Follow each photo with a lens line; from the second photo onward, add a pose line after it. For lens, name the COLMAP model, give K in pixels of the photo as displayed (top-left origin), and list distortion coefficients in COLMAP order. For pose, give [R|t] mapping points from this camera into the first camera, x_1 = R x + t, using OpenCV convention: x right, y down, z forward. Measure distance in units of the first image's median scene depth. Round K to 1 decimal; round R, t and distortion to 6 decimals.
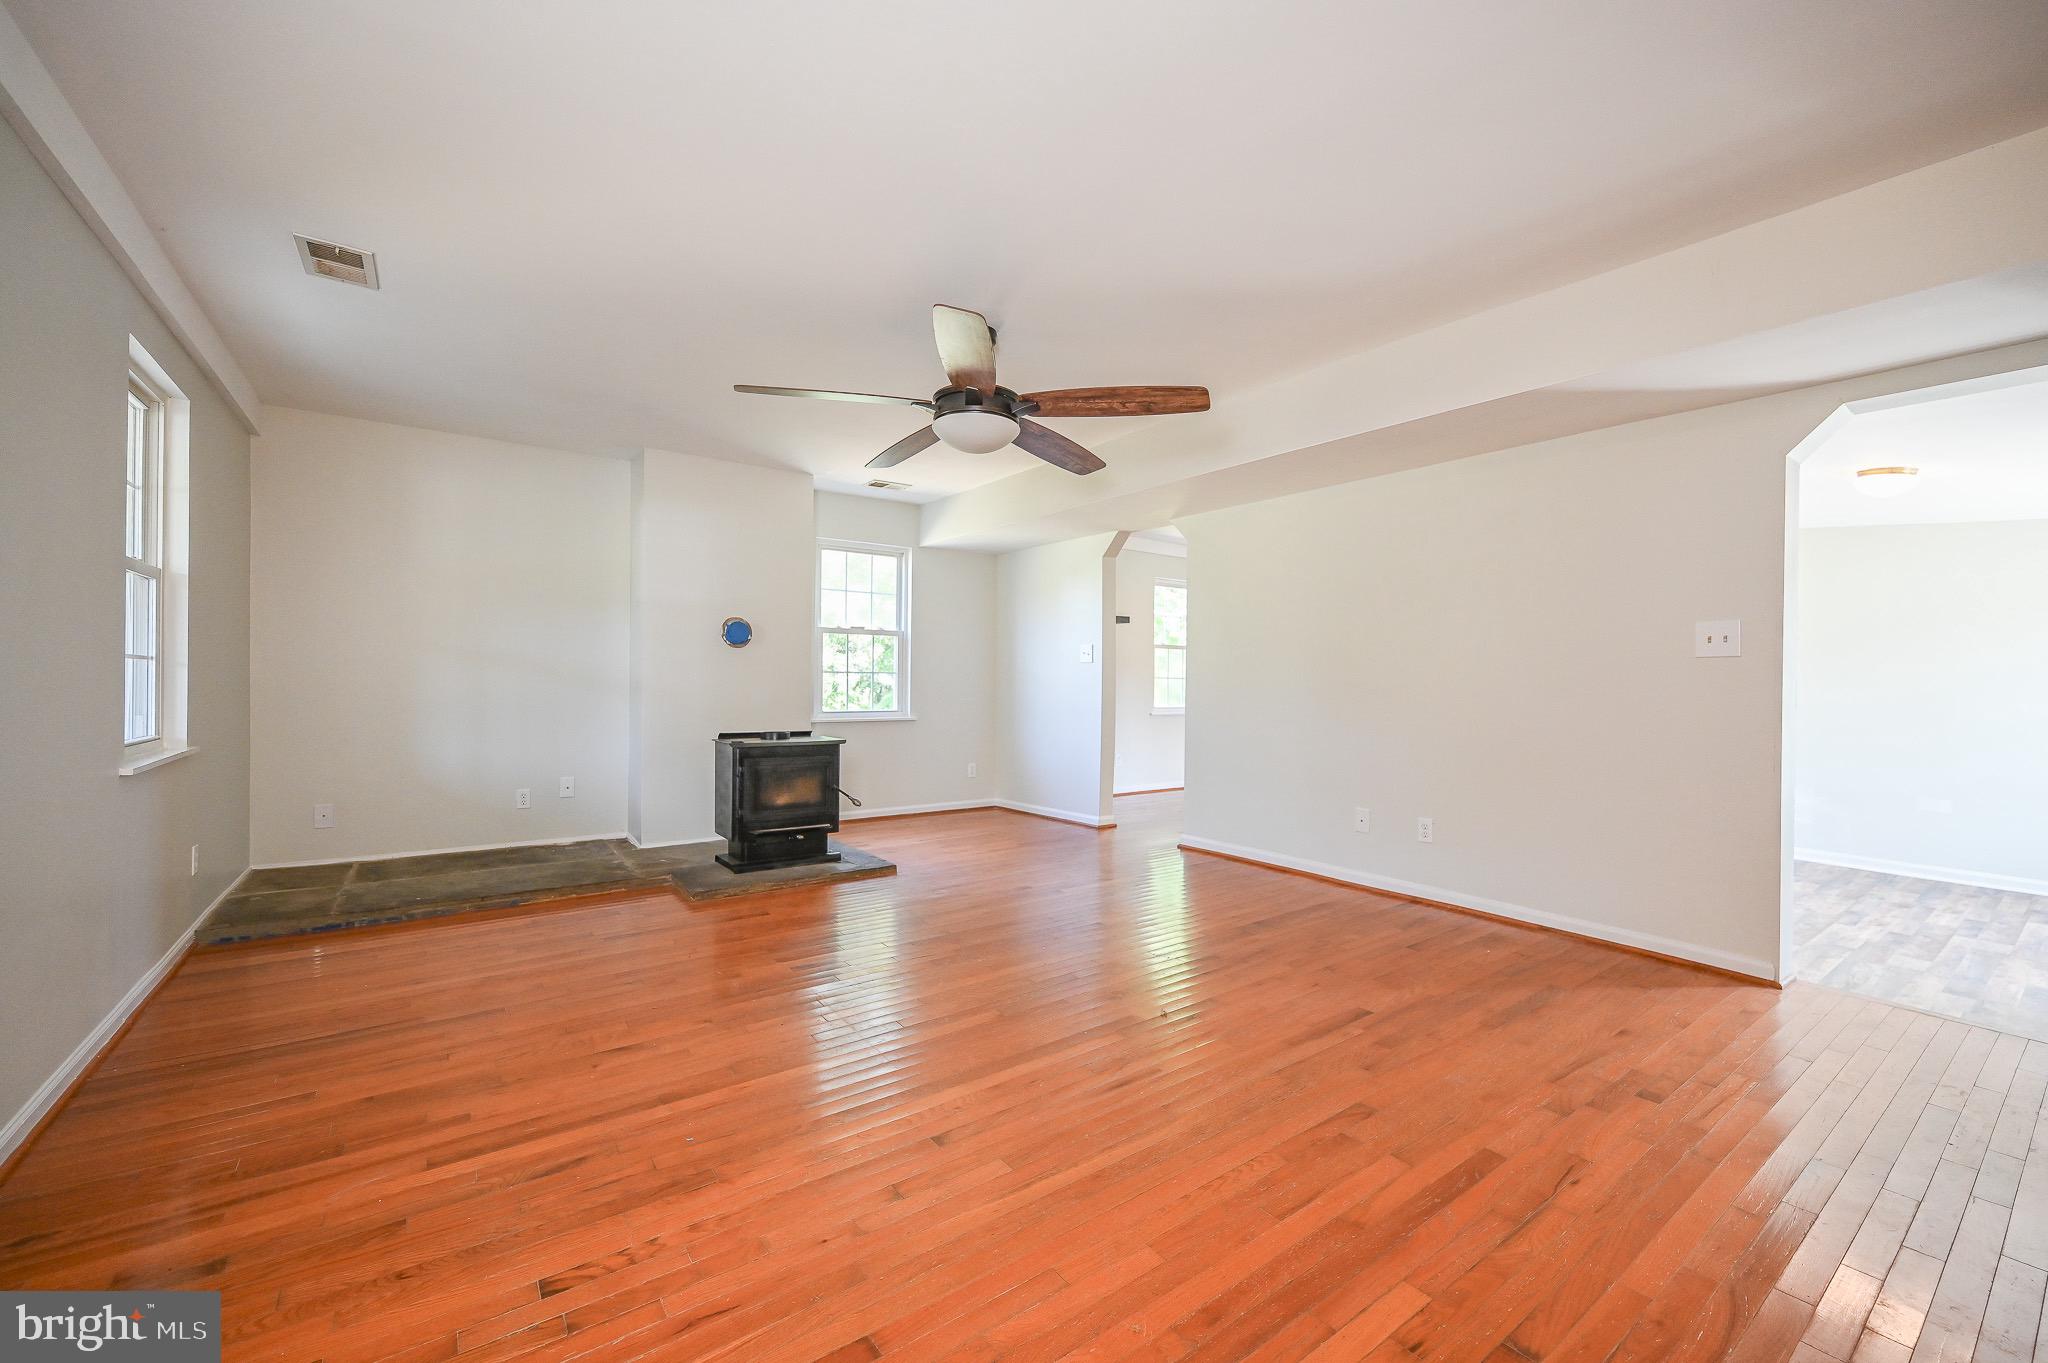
lens RADIAL K [[820.1, 0, 1019.8], [0, 820.1, 686.1], [0, 0, 1]] dist [0.002257, 0.000292]
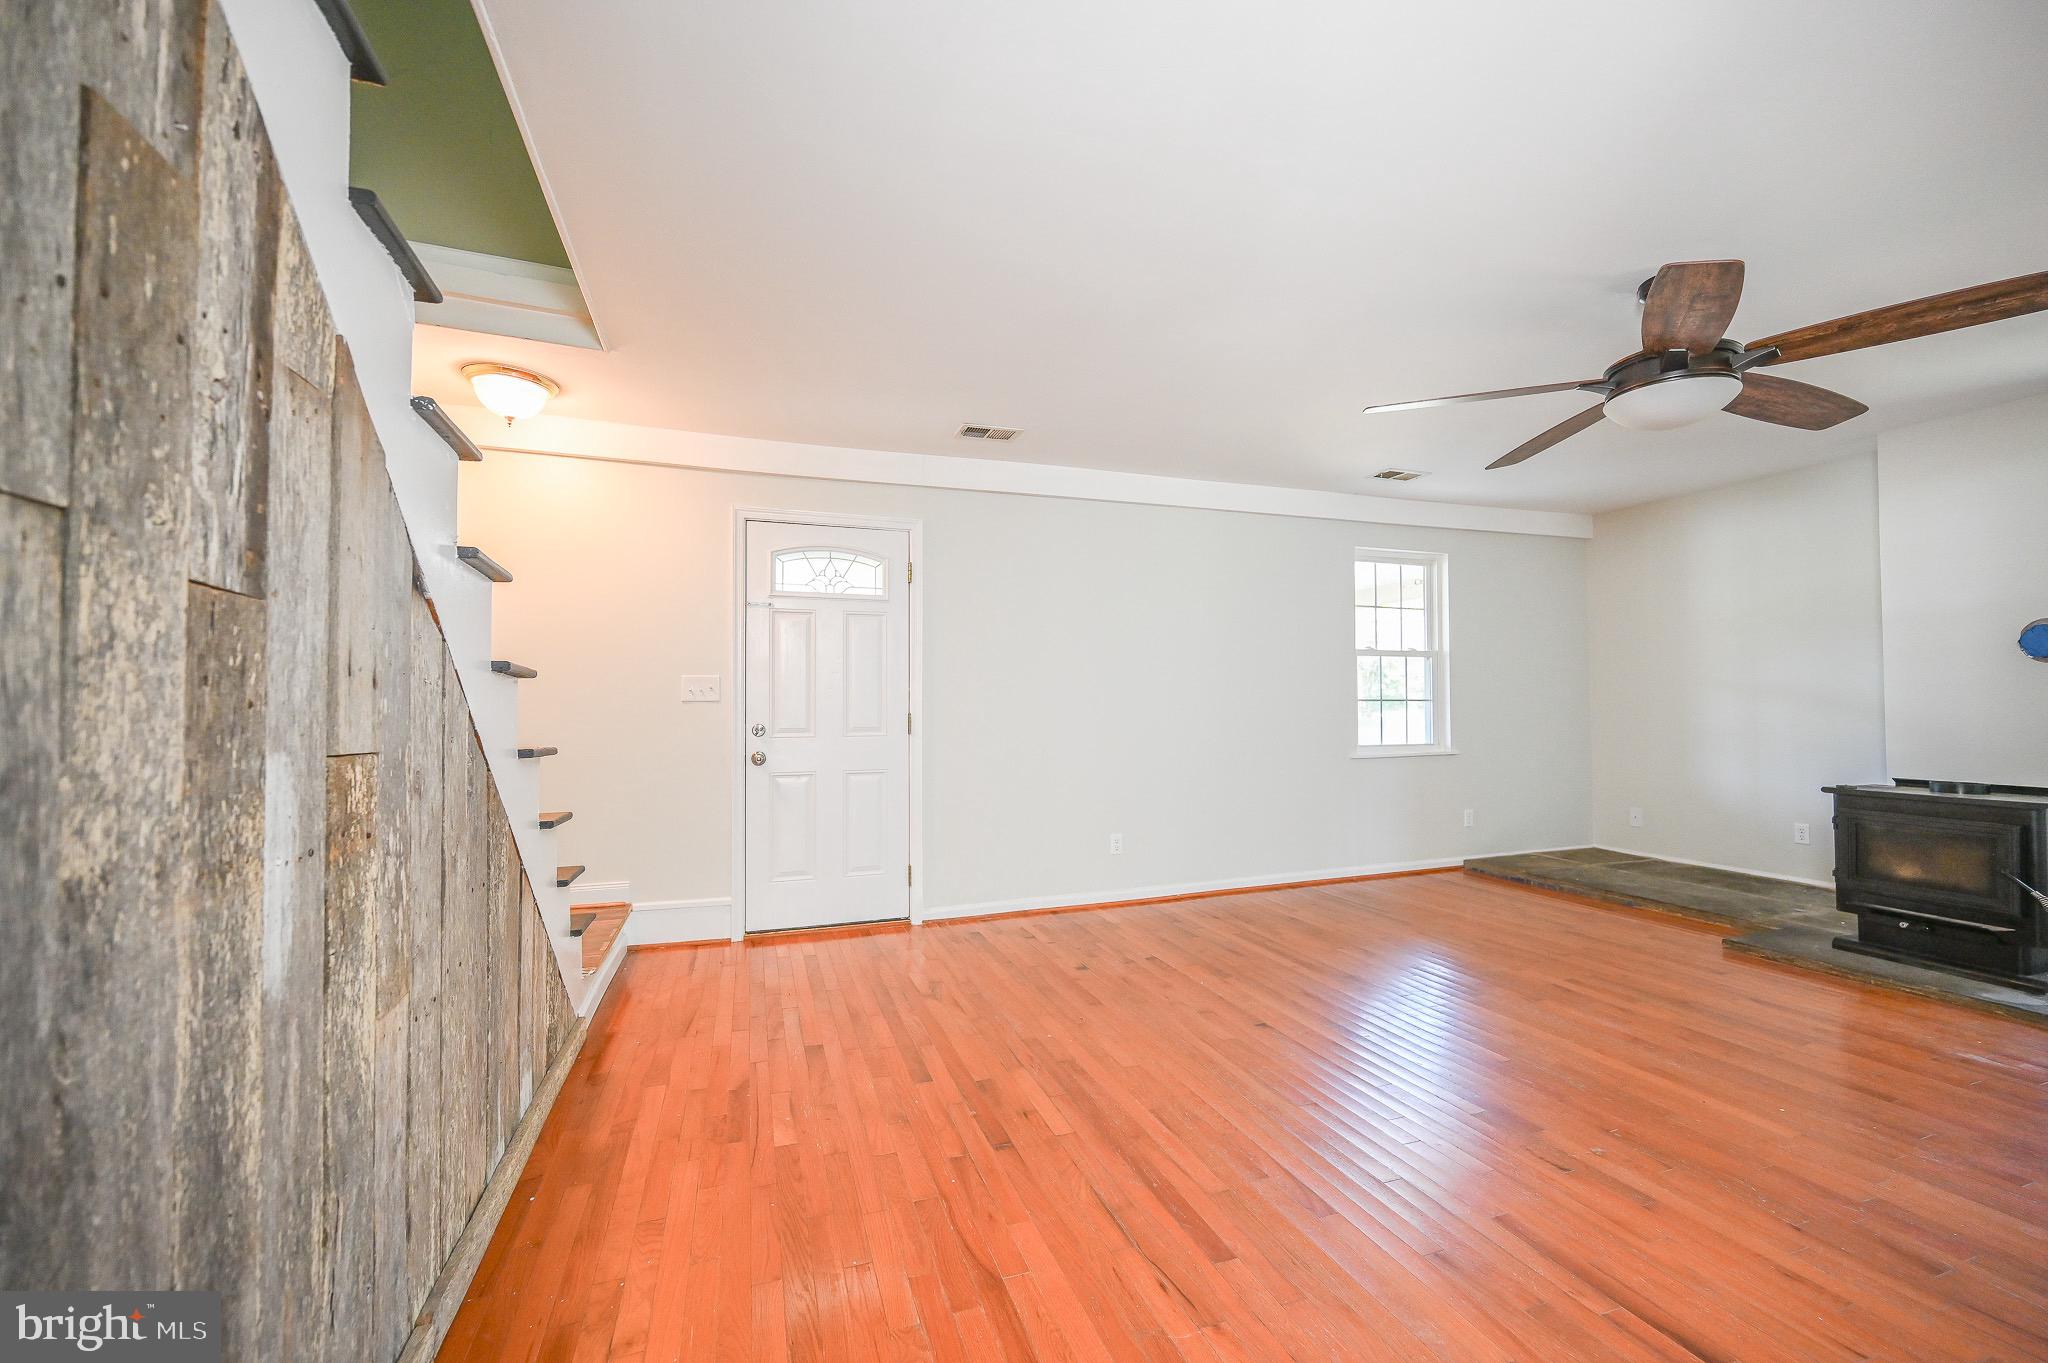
lens RADIAL K [[807.6, 0, 1035.0], [0, 807.6, 682.6], [0, 0, 1]] dist [-0.000623, -0.000213]
pose [[-0.278290, -0.037258, -0.959774, 1.105128], [-0.003647, 0.999281, -0.037734, -0.002125], [0.960490, -0.007000, -0.278226, 0.788395]]
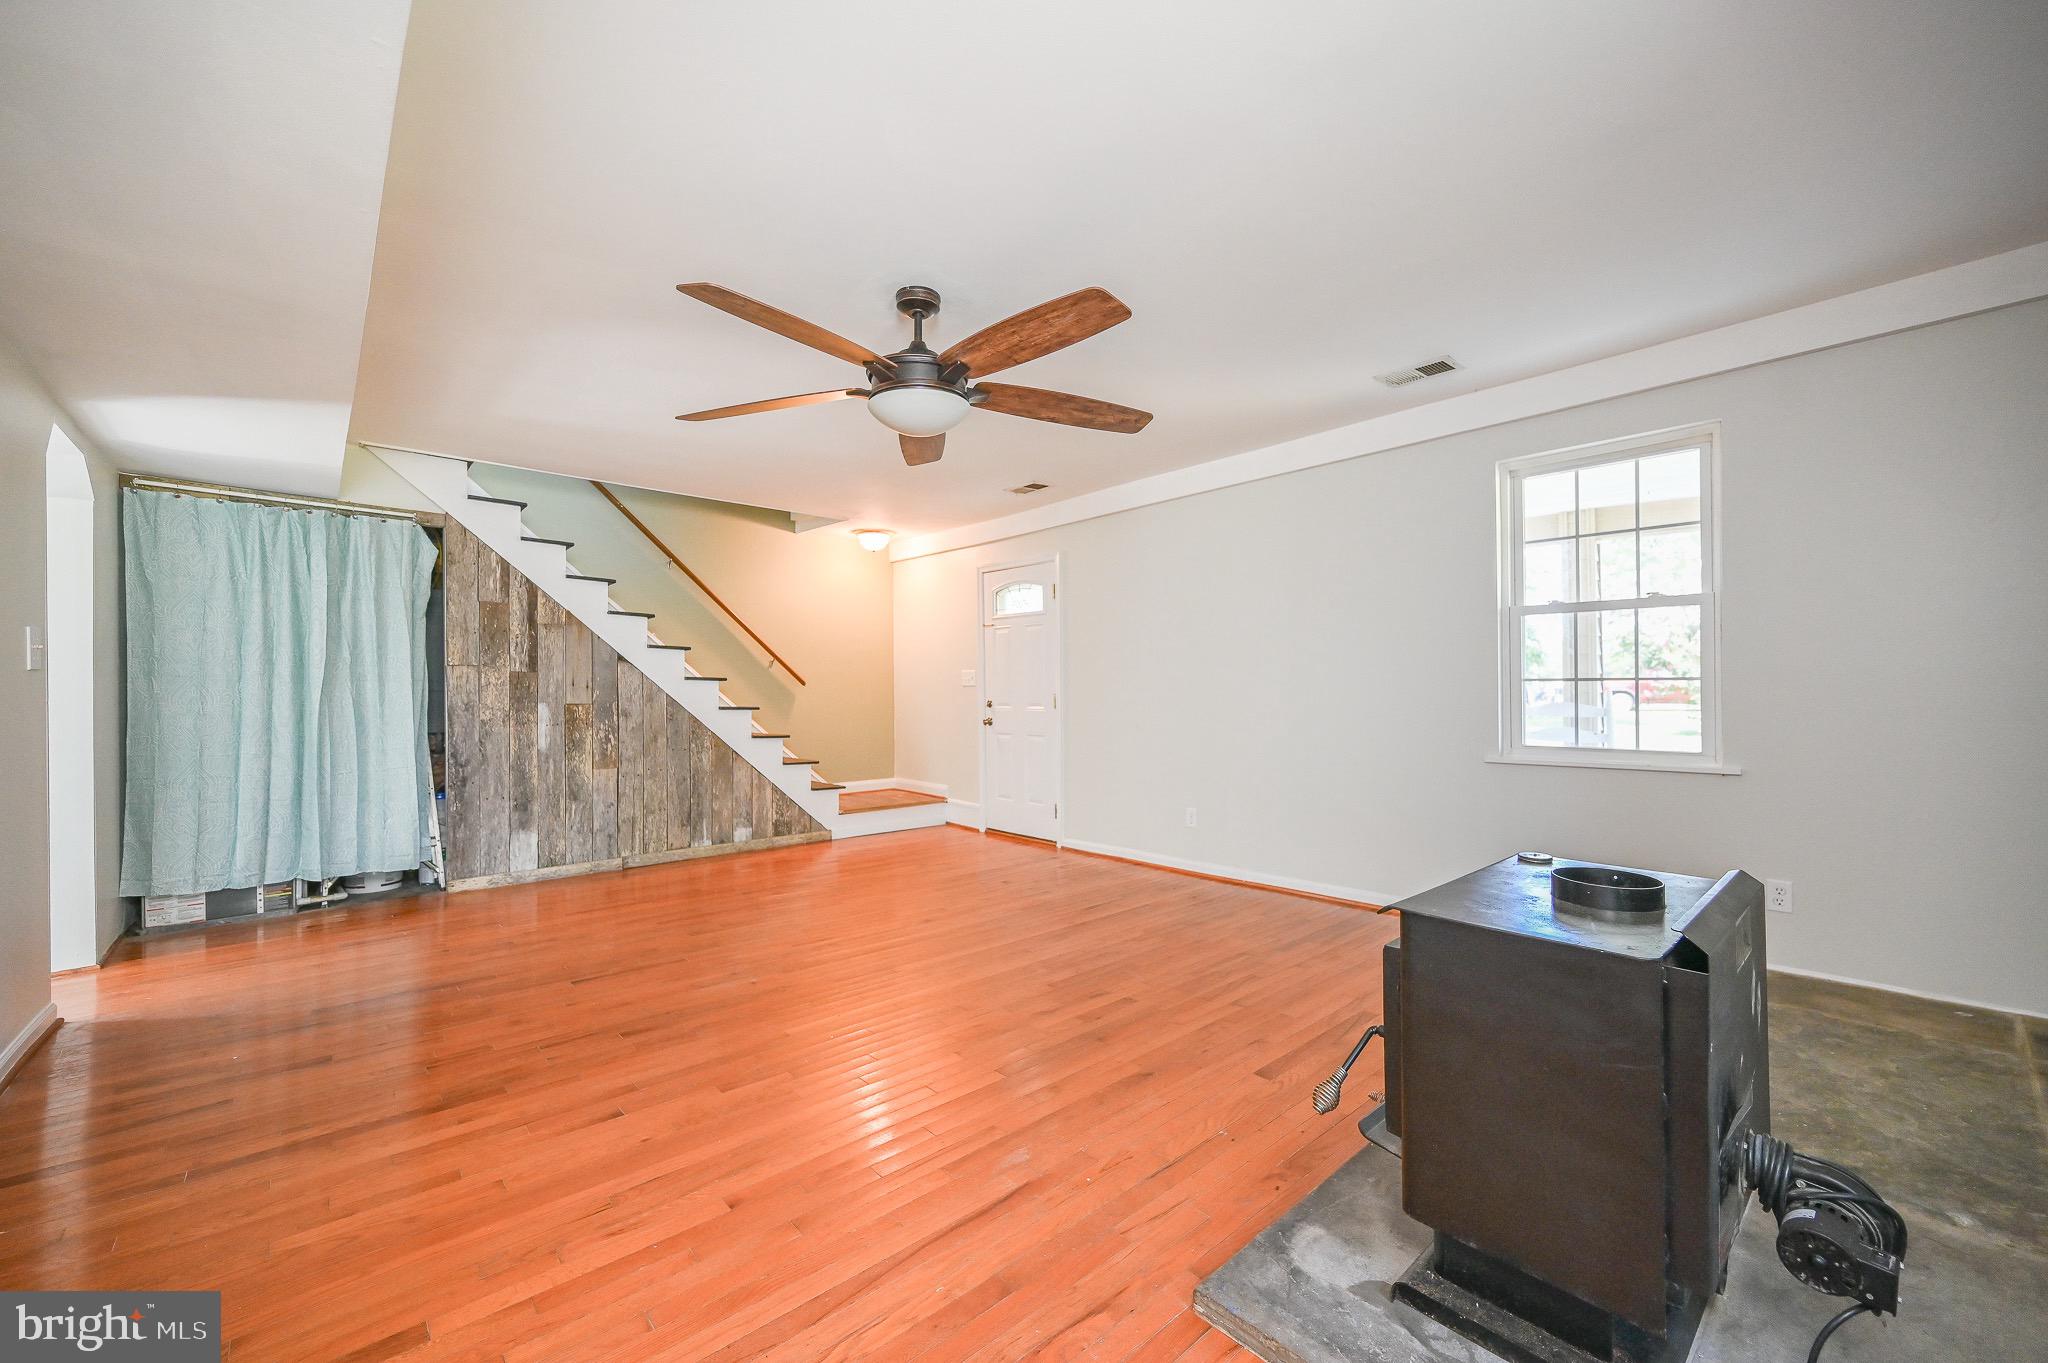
lens RADIAL K [[820.1, 0, 1019.8], [0, 820.1, 686.1], [0, 0, 1]] dist [0.002257, 0.000292]
pose [[-0.995240, -0.002689, -0.097417, -0.096113], [-0.003069, 0.999988, 0.003754, -0.031252], [0.097405, 0.004035, -0.995237, 2.373580]]
